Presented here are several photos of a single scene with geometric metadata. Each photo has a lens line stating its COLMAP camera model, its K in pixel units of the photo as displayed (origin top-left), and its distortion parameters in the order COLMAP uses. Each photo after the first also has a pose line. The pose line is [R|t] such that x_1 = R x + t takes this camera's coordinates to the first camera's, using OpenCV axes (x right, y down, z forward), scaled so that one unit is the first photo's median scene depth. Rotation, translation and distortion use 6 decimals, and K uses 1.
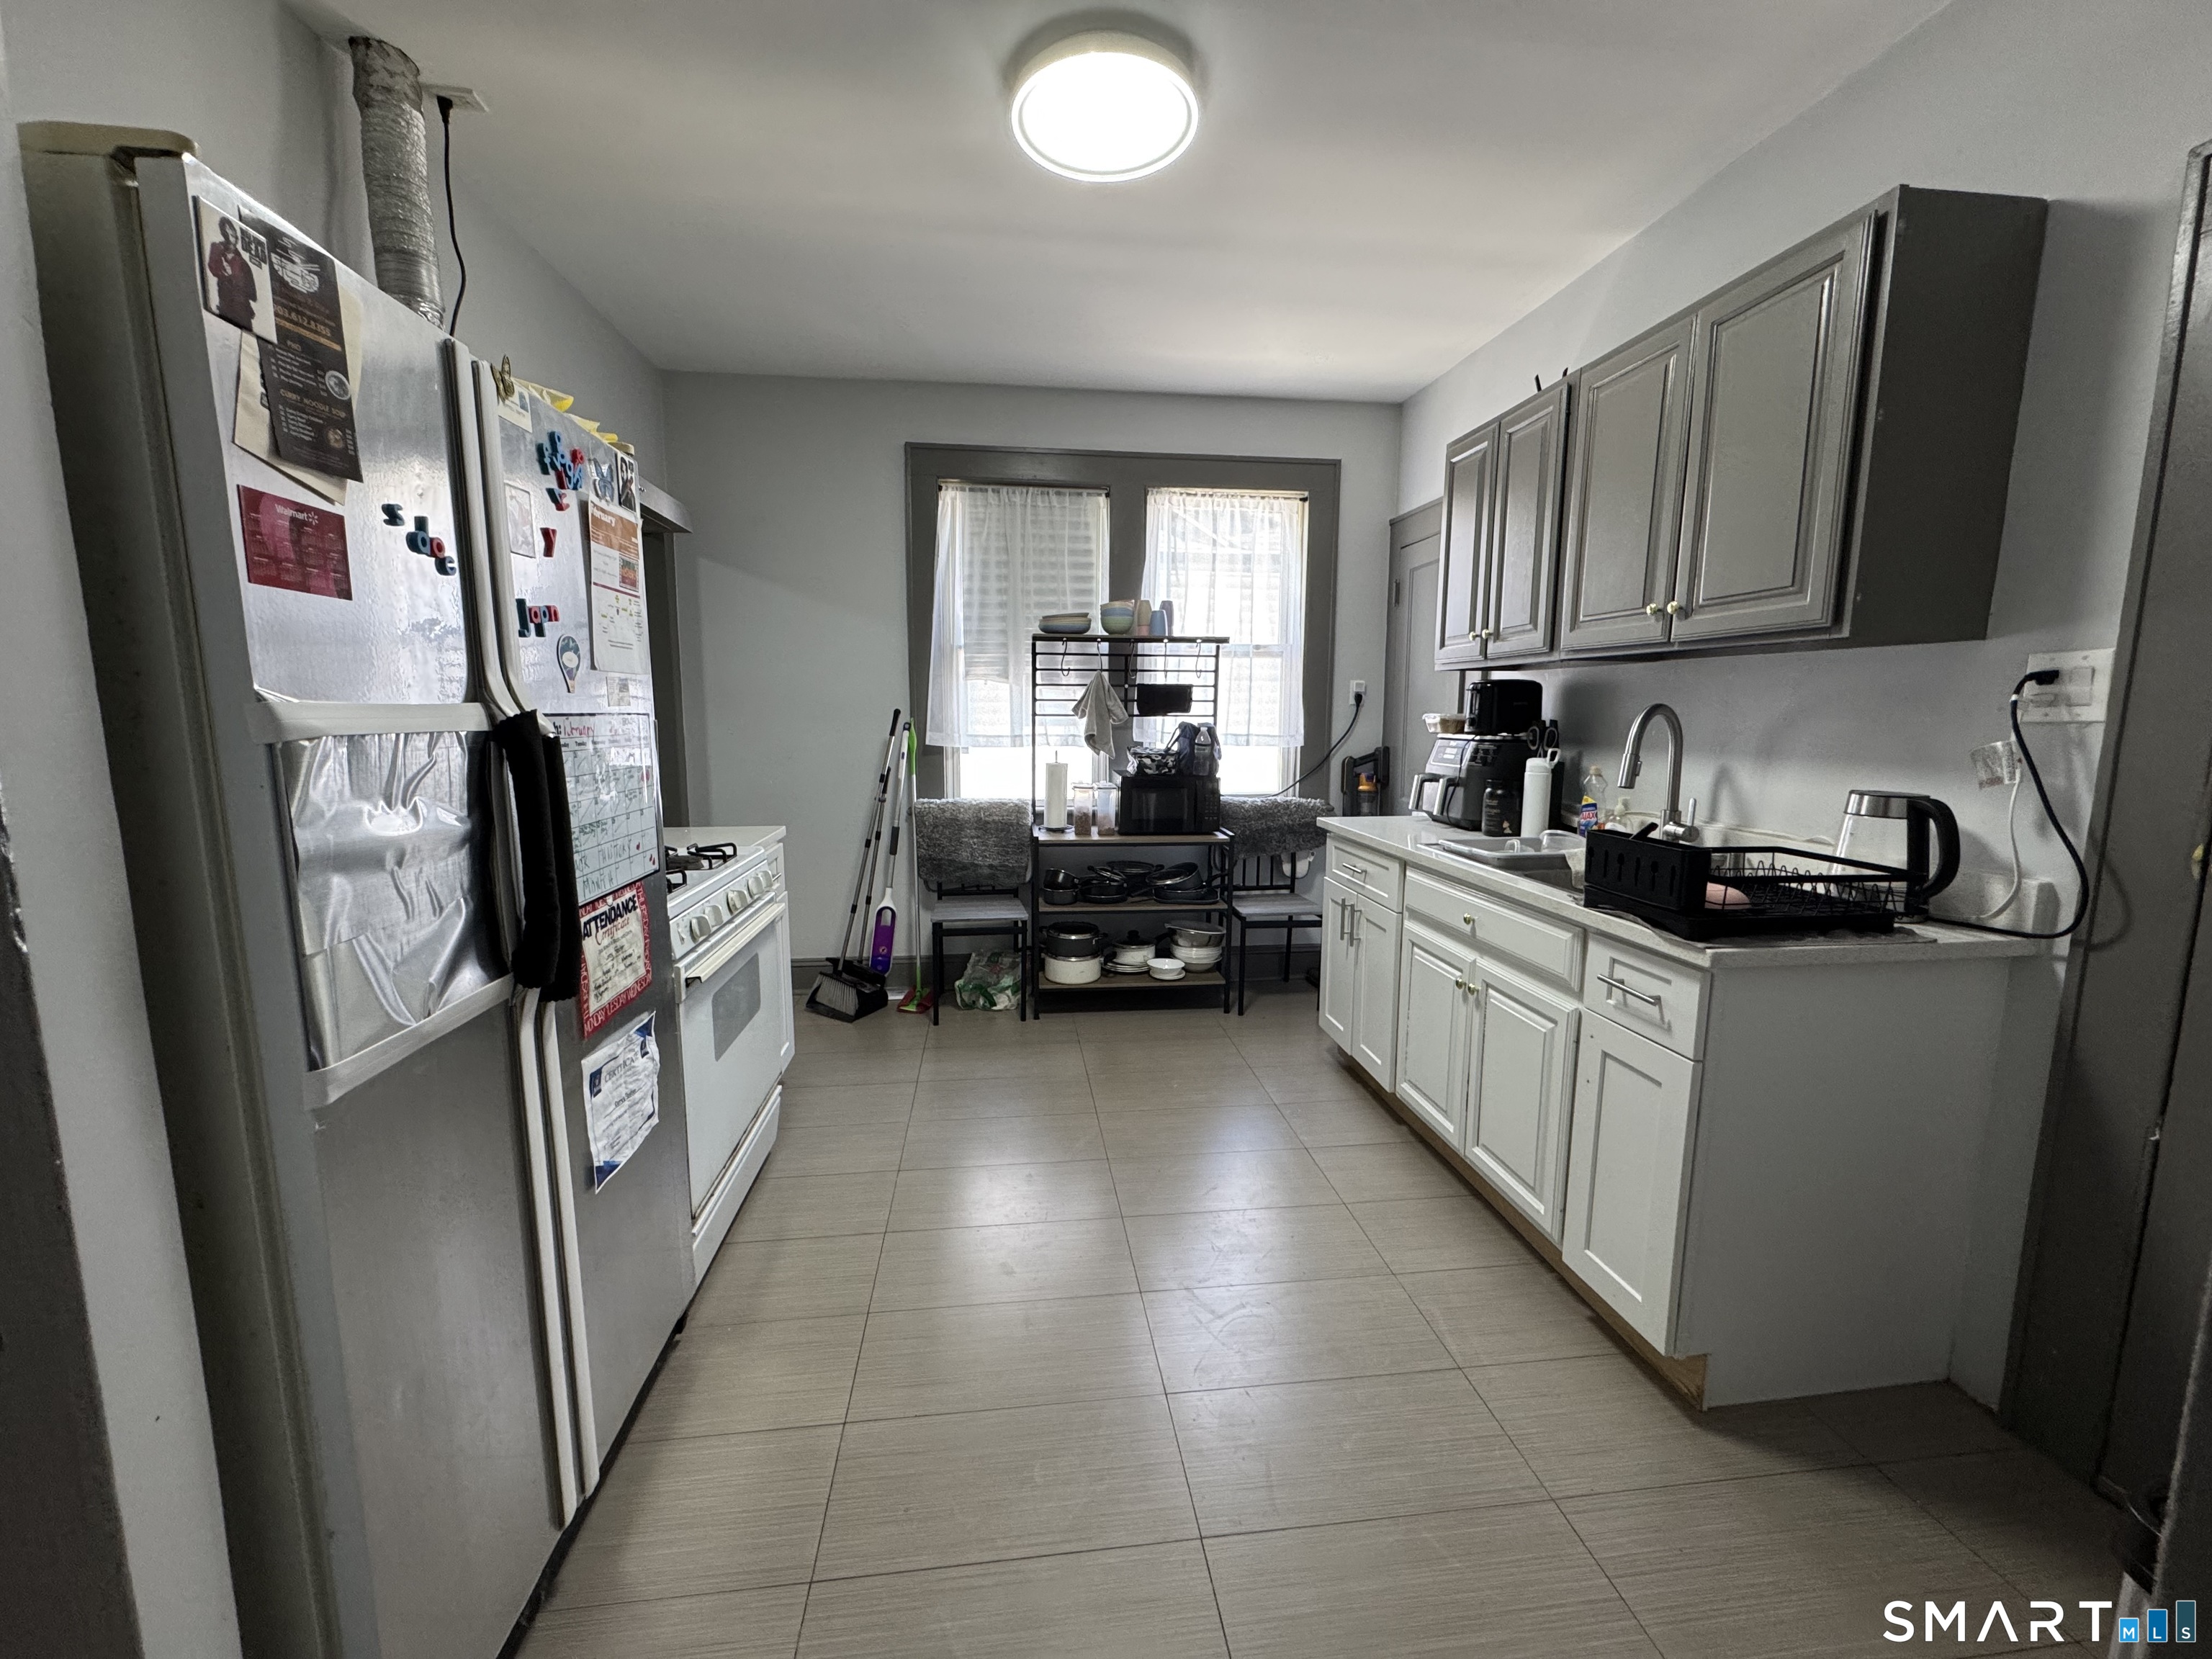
lens RADIAL K [[874.3, 0, 1103.3], [0, 874.3, 827.6], [0, 0, 1]] dist [-0.001856, -0.000395]
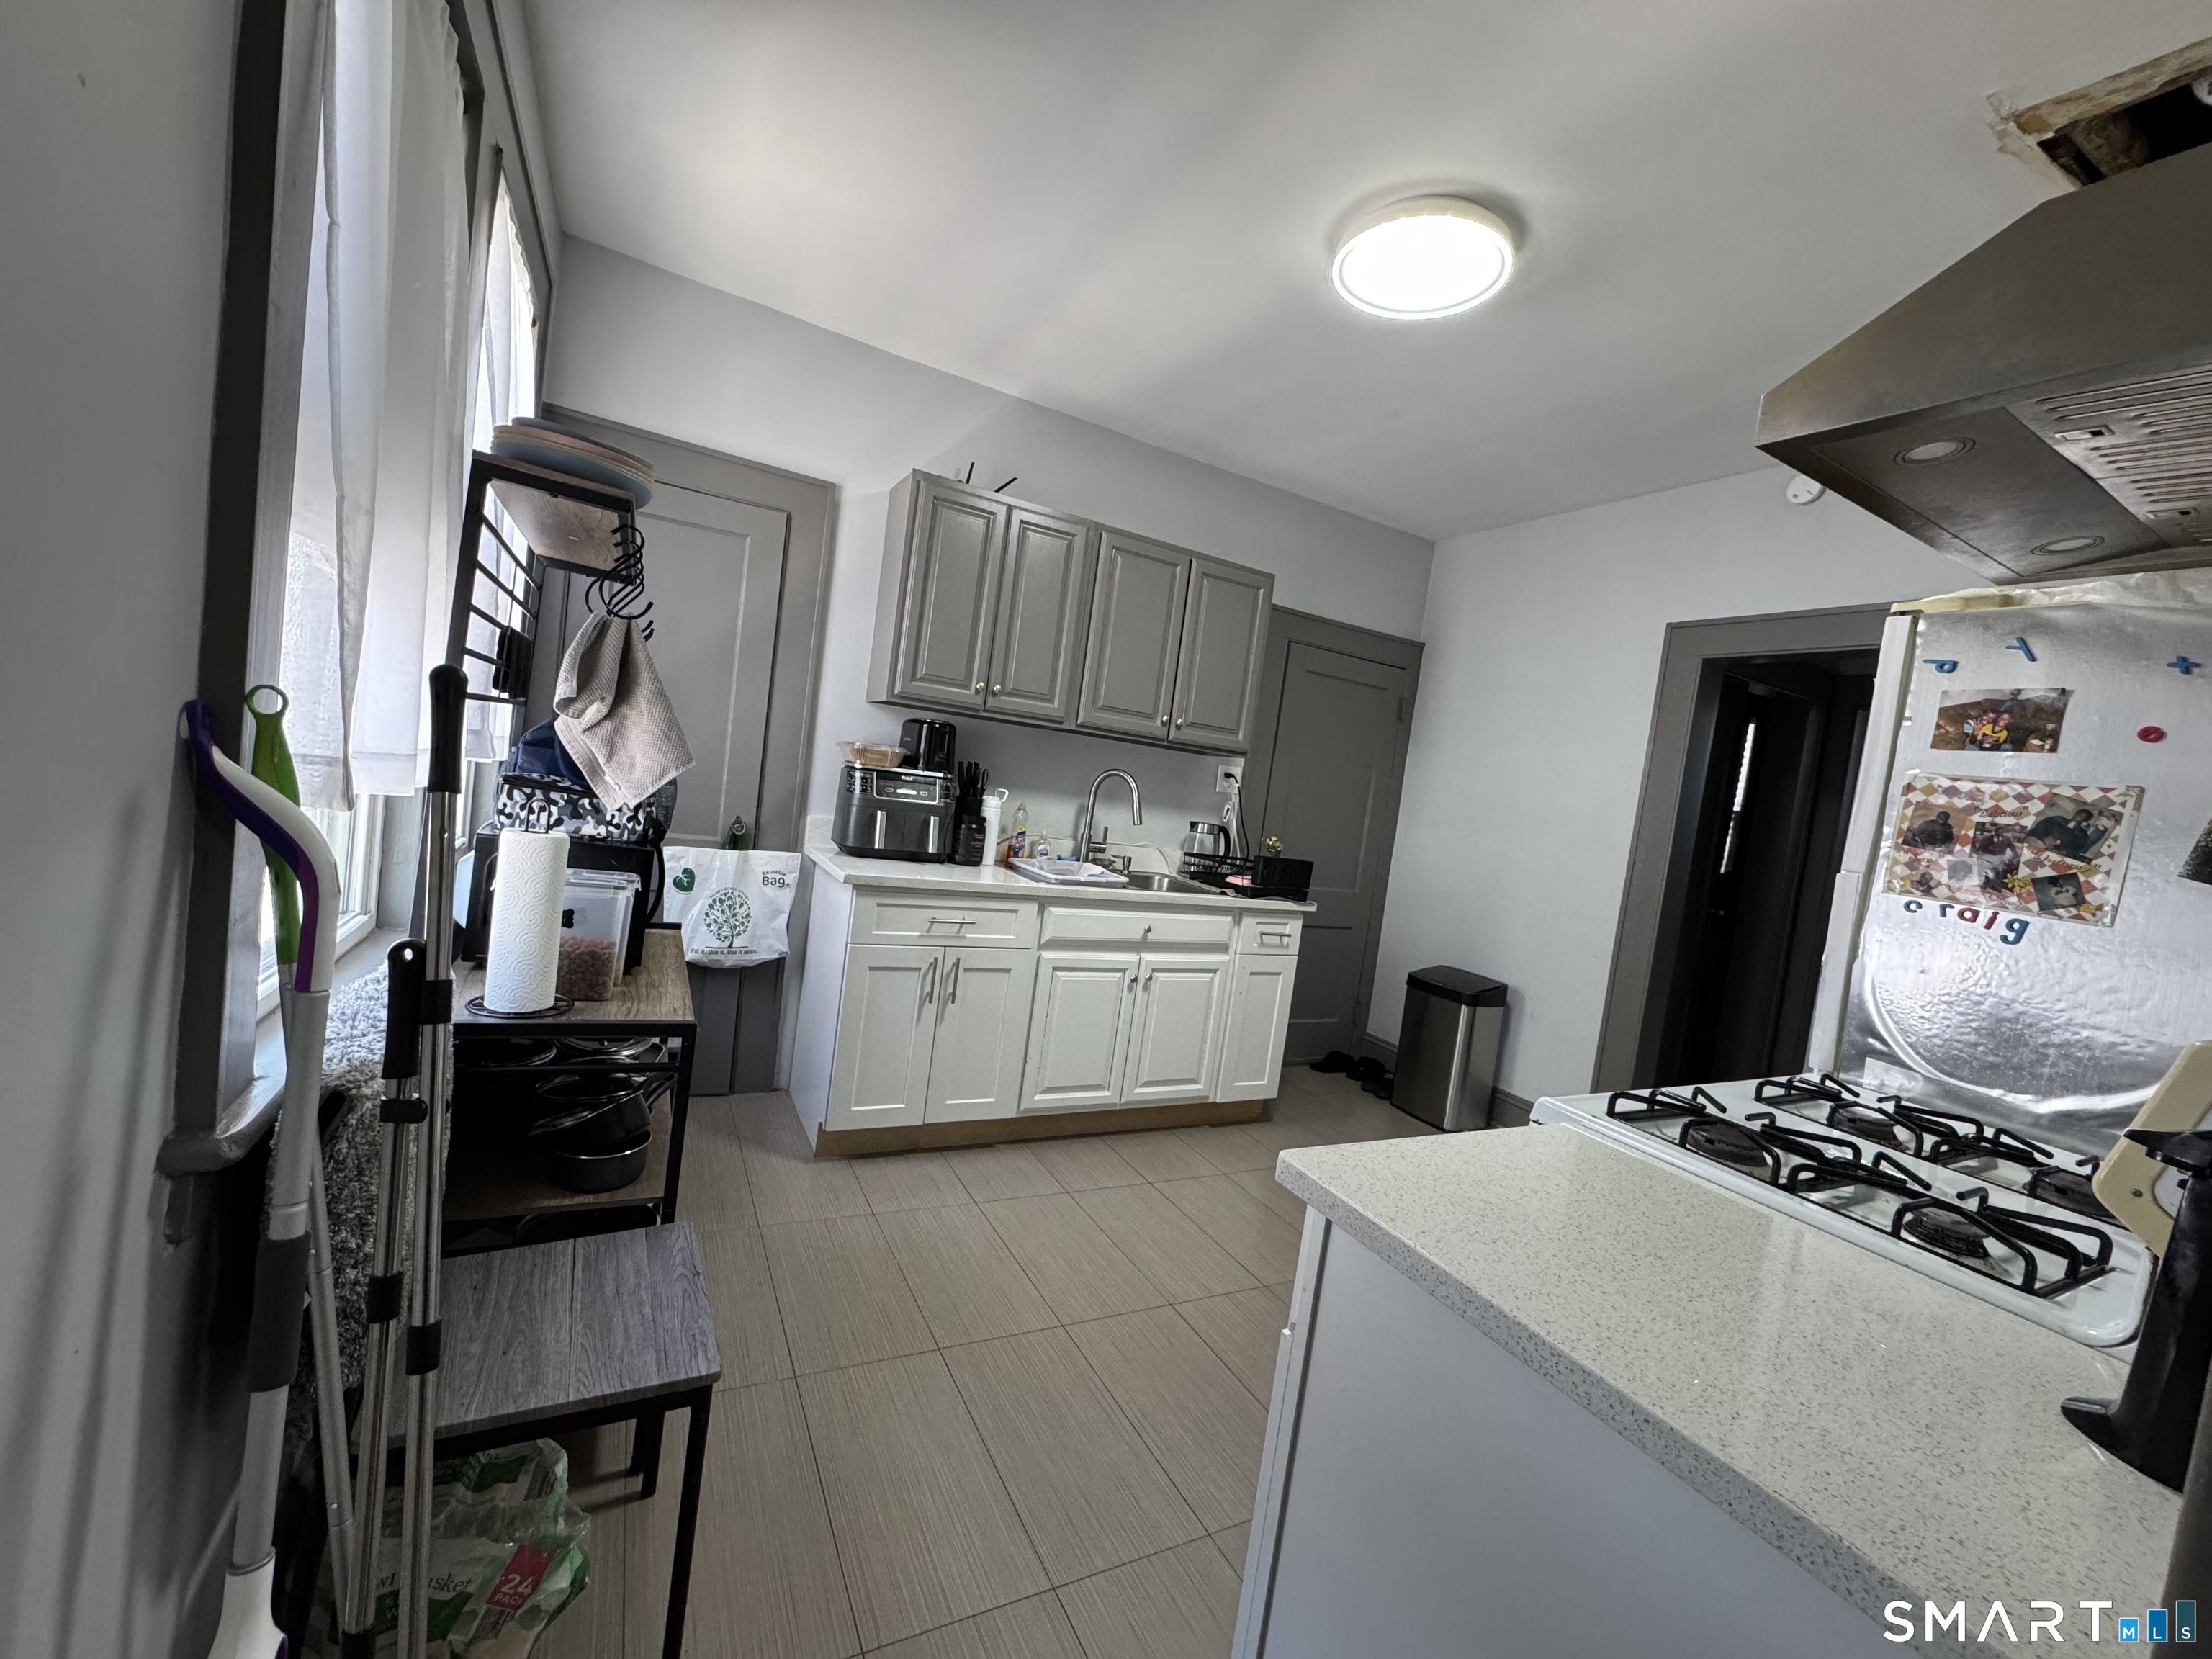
lens RADIAL K [[874.3, 0, 1103.3], [0, 874.3, 827.6], [0, 0, 1]] dist [-0.001856, -0.000395]
pose [[-0.353618, -0.098677, 0.930171, -0.958104], [-0.007949, 0.994701, 0.102501, -0.226484], [-0.935356, 0.028852, -0.352528, 1.819133]]
